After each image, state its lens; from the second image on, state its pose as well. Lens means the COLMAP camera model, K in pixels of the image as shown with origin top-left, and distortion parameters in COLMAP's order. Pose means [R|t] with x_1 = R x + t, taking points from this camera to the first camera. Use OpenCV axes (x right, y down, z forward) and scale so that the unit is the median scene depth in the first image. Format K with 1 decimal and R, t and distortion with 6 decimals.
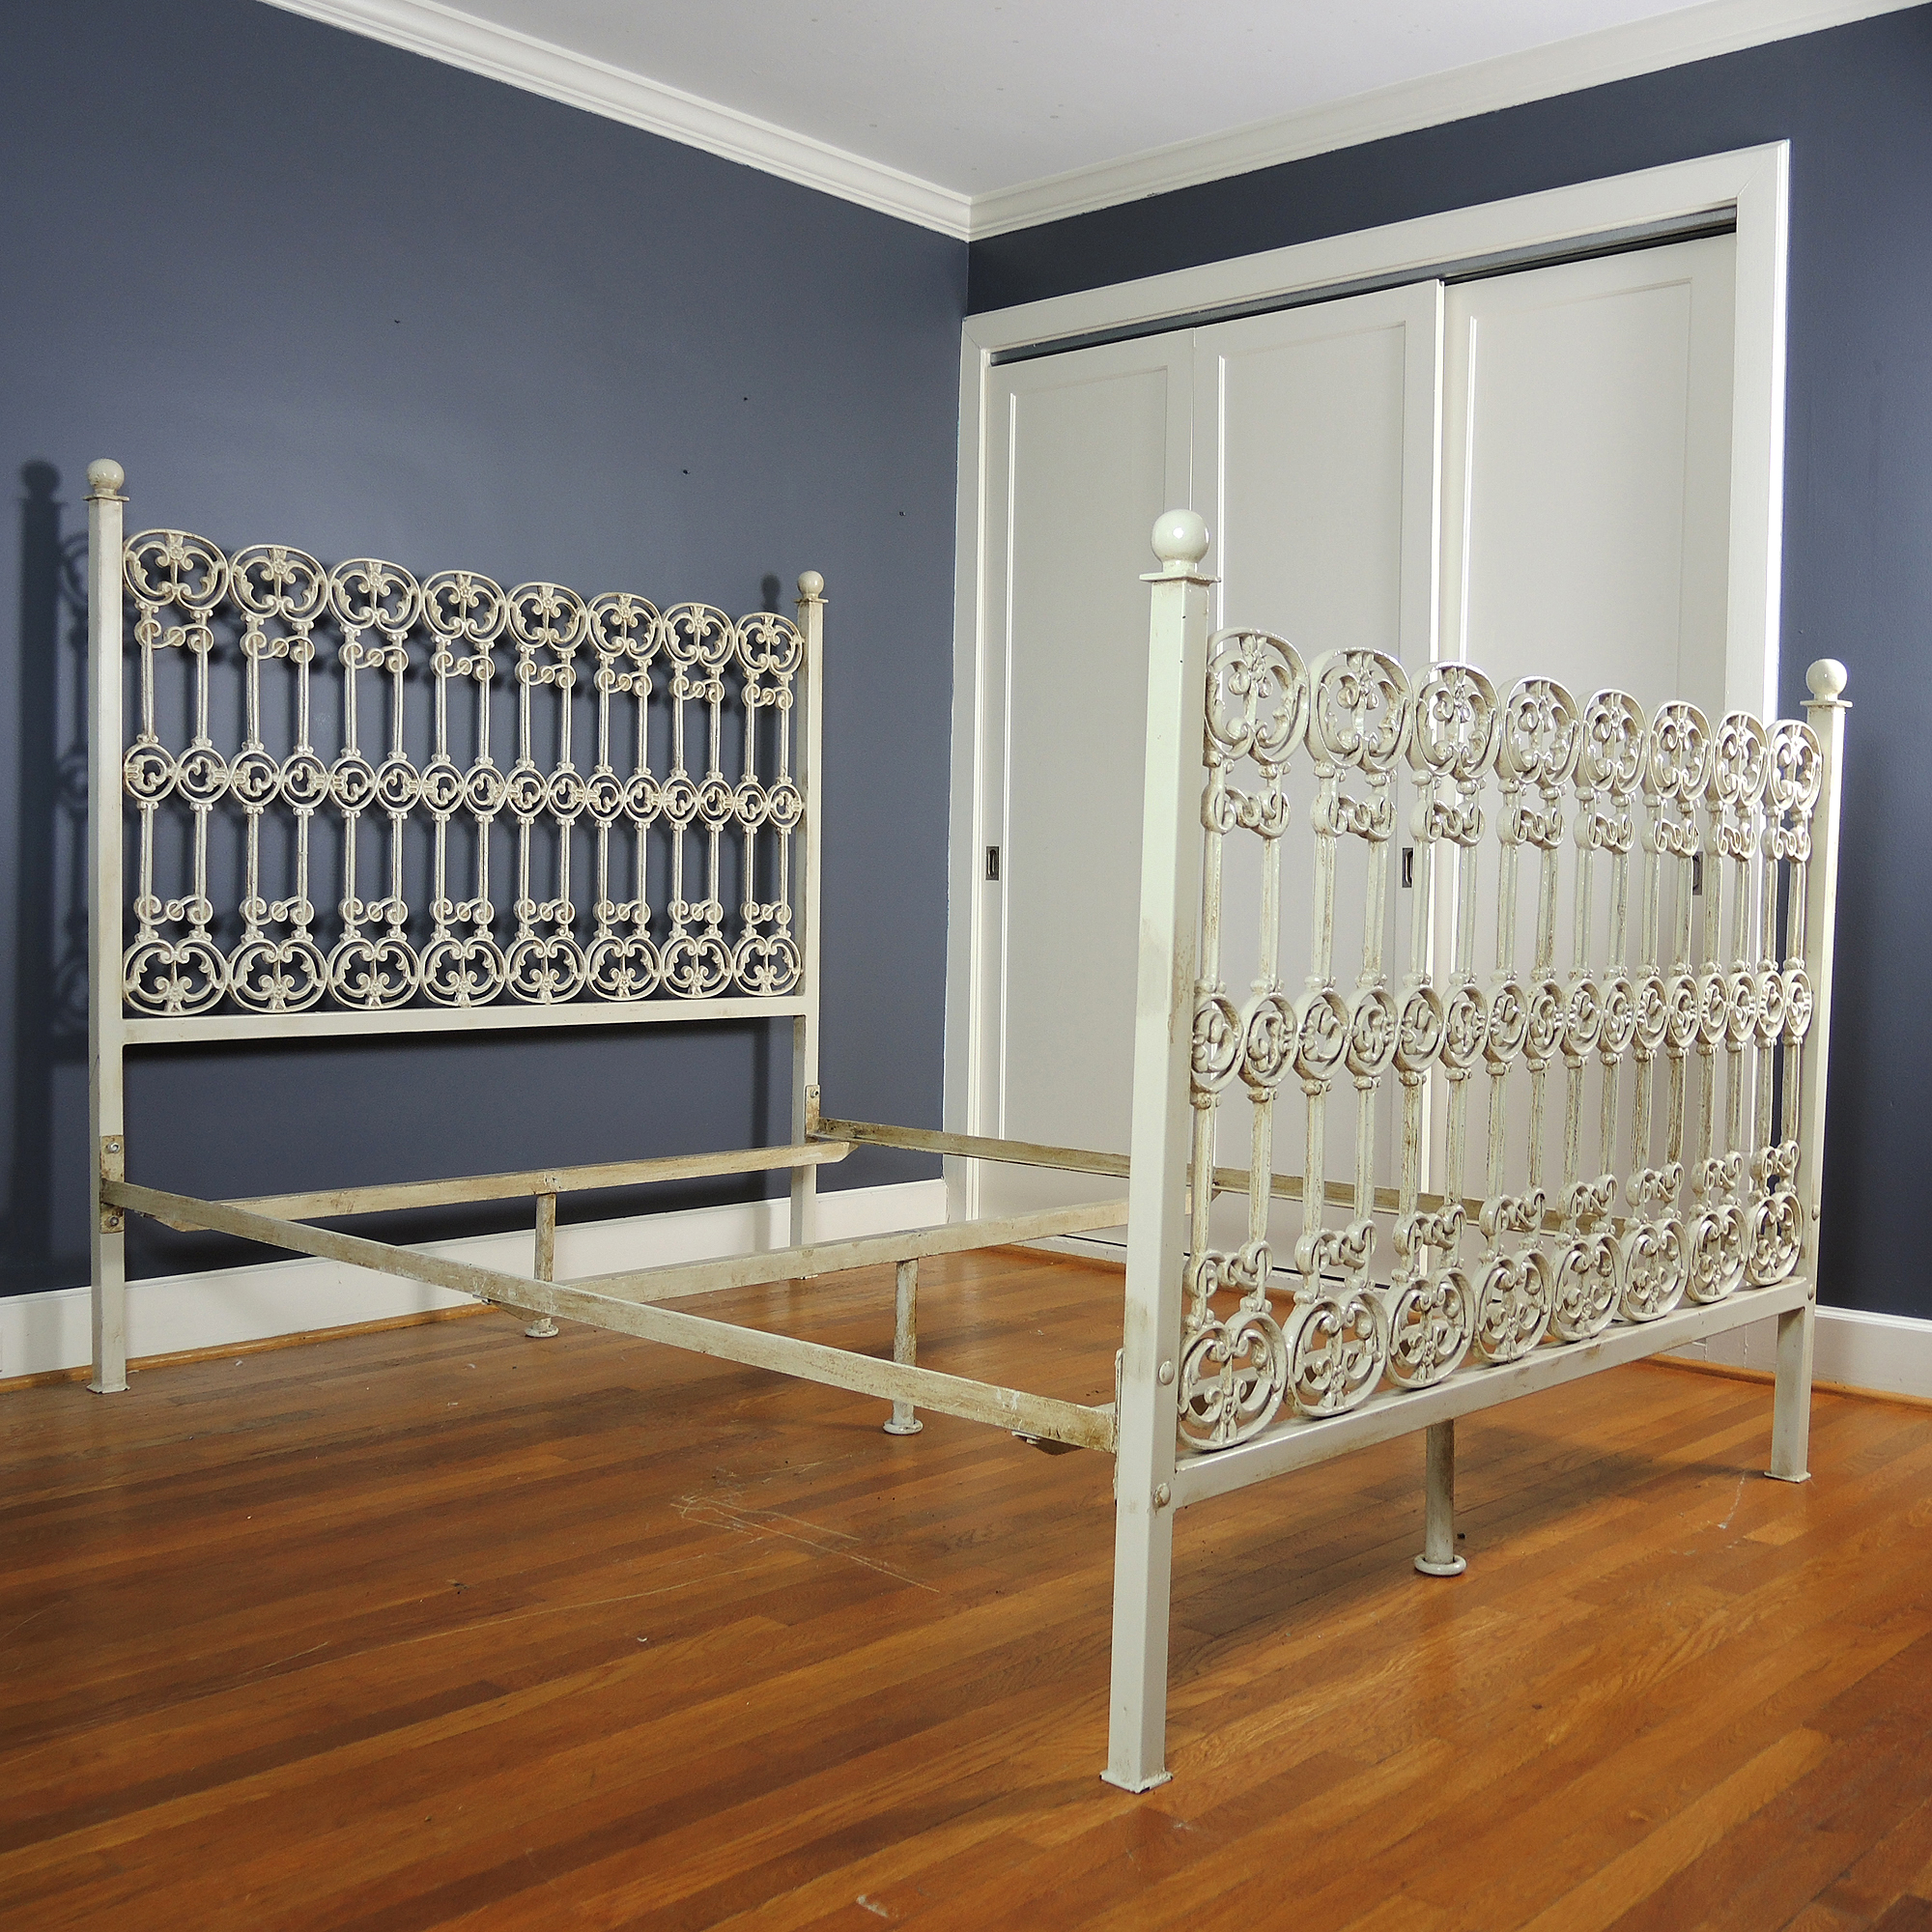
lens RADIAL K [[2170.1, 0, 944.3], [0, 2170.1, 963.4], [0, 0, 1]] dist [-0.014204, 0.000000]
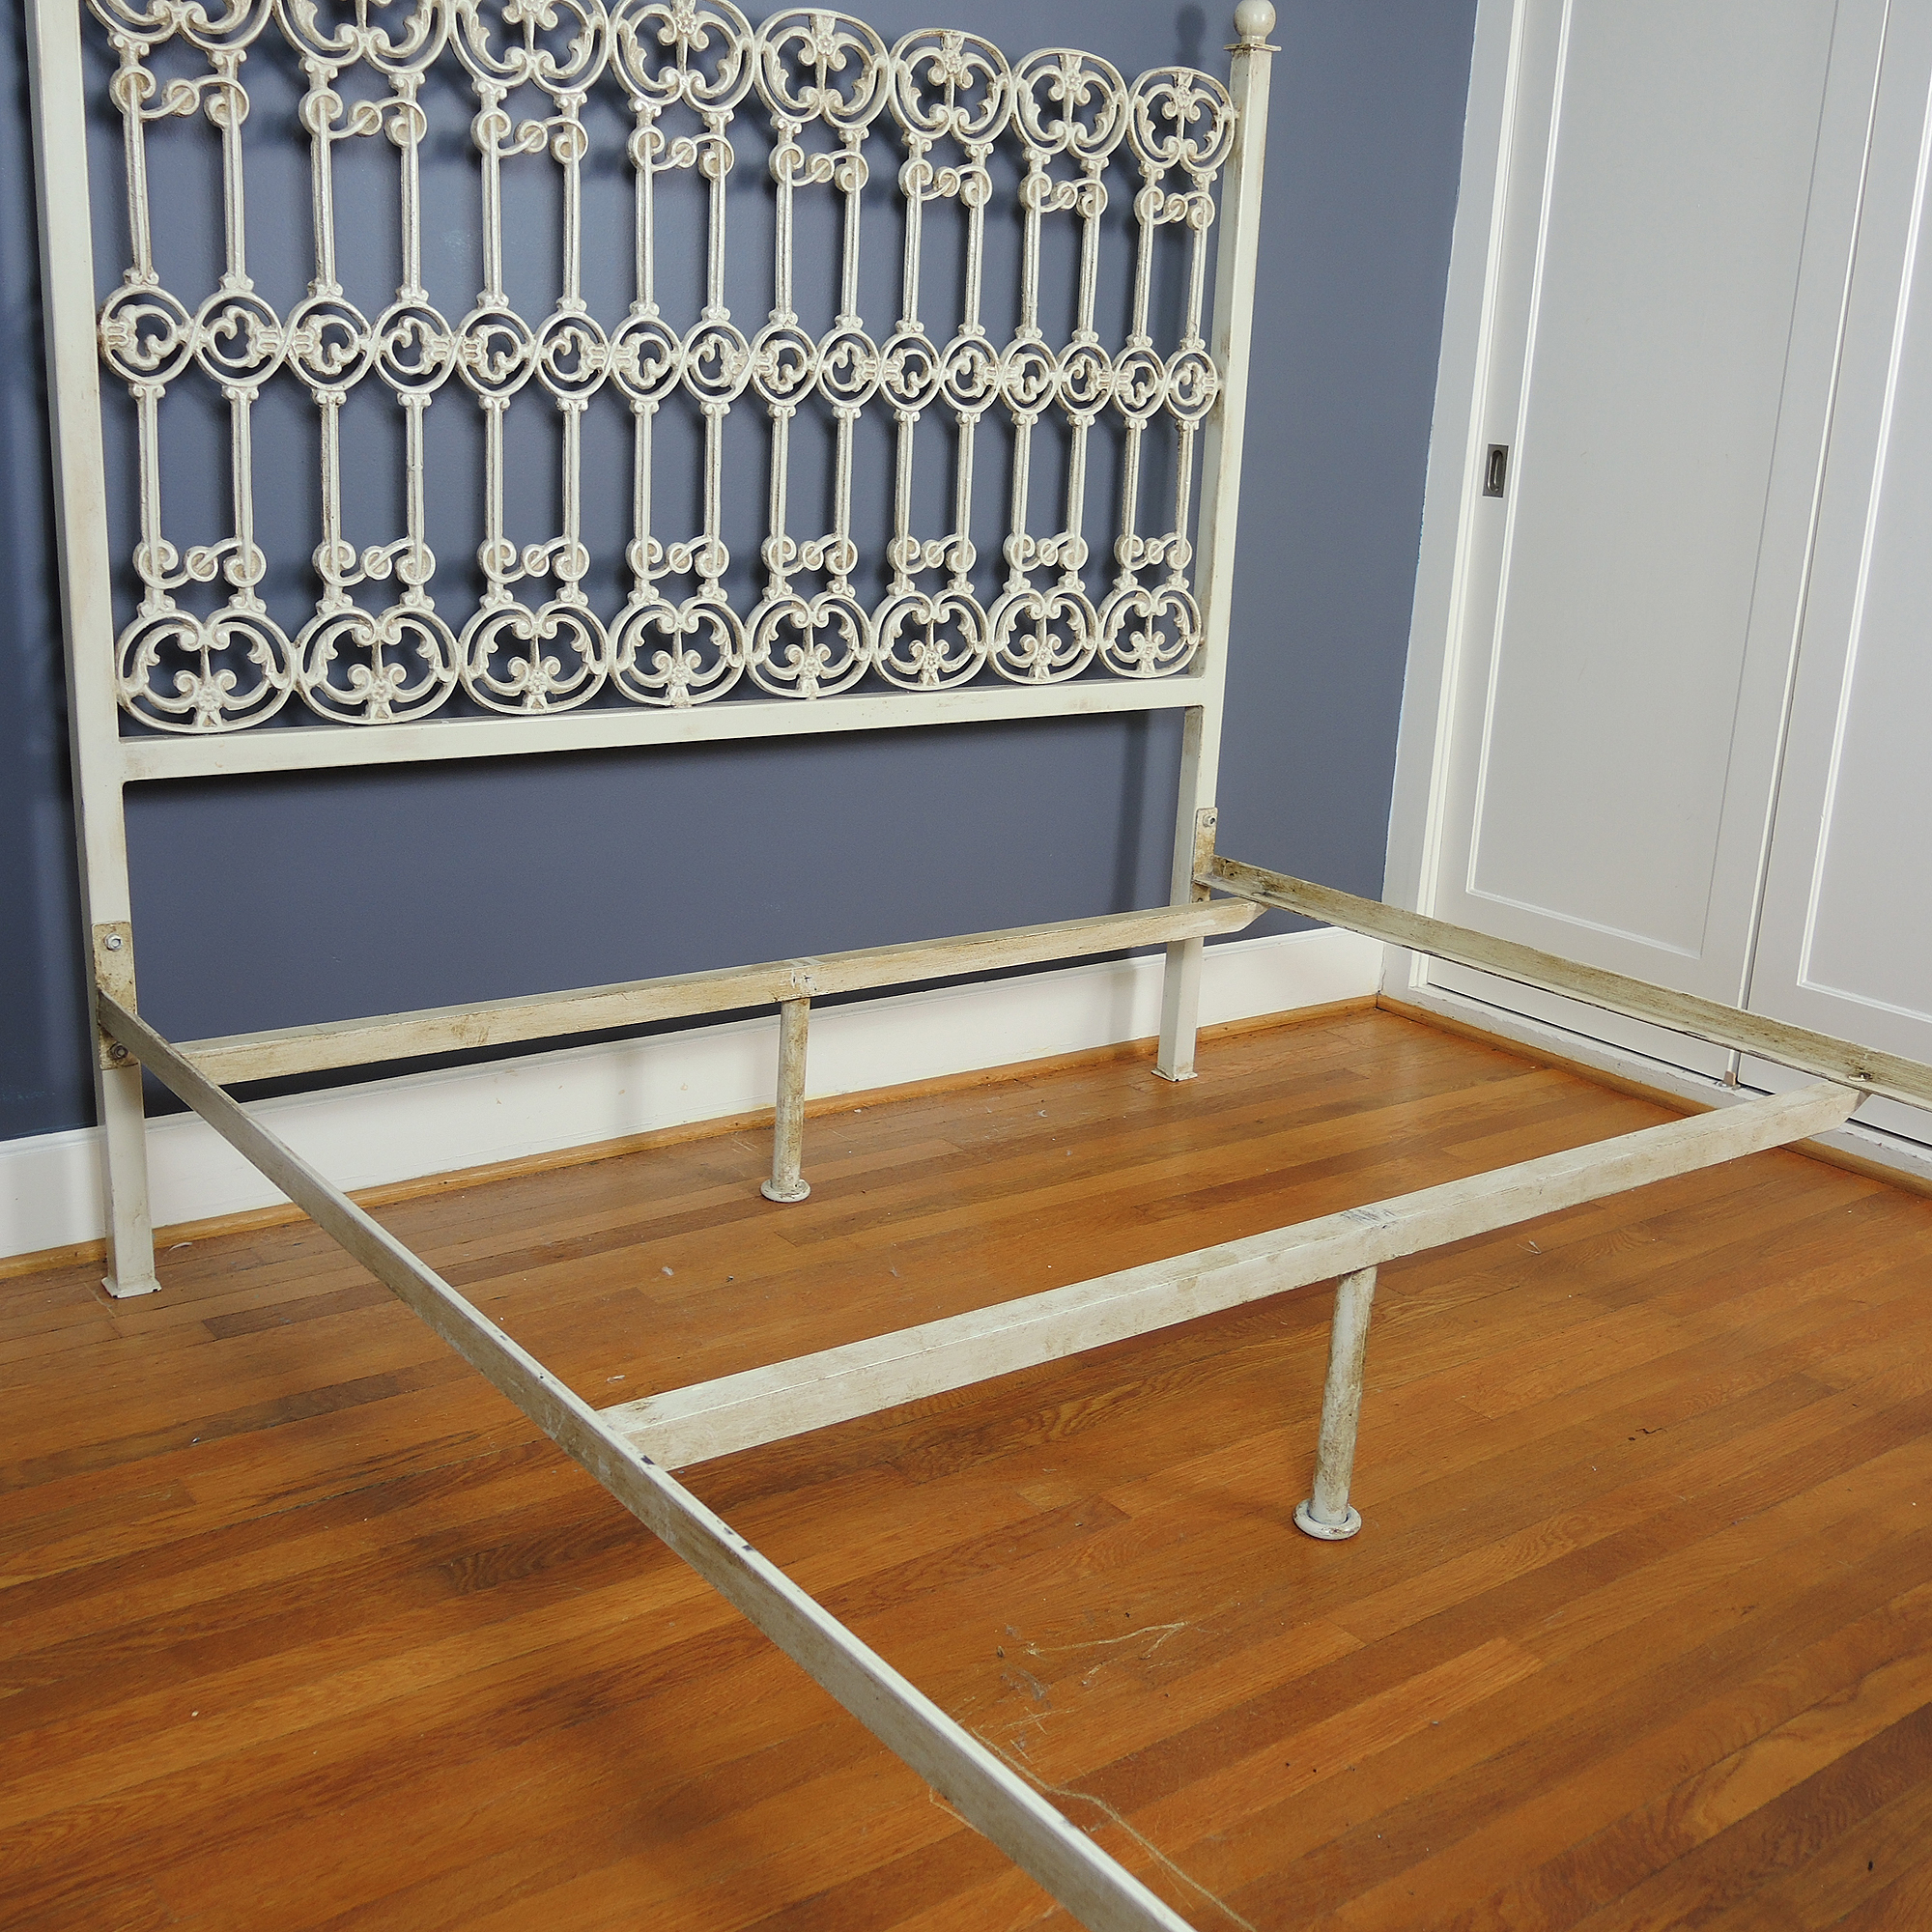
lens RADIAL K [[2170.1, 0, 948.8], [0, 2170.1, 980.6], [0, 0, 1]] dist [-0.014204, 0.000000]
pose [[0.983938, 0.075847, -0.161597, -0.029411], [-0.036376, 0.971443, 0.234467, -0.053766], [0.174766, -0.224822, 0.958599, 0.358302]]
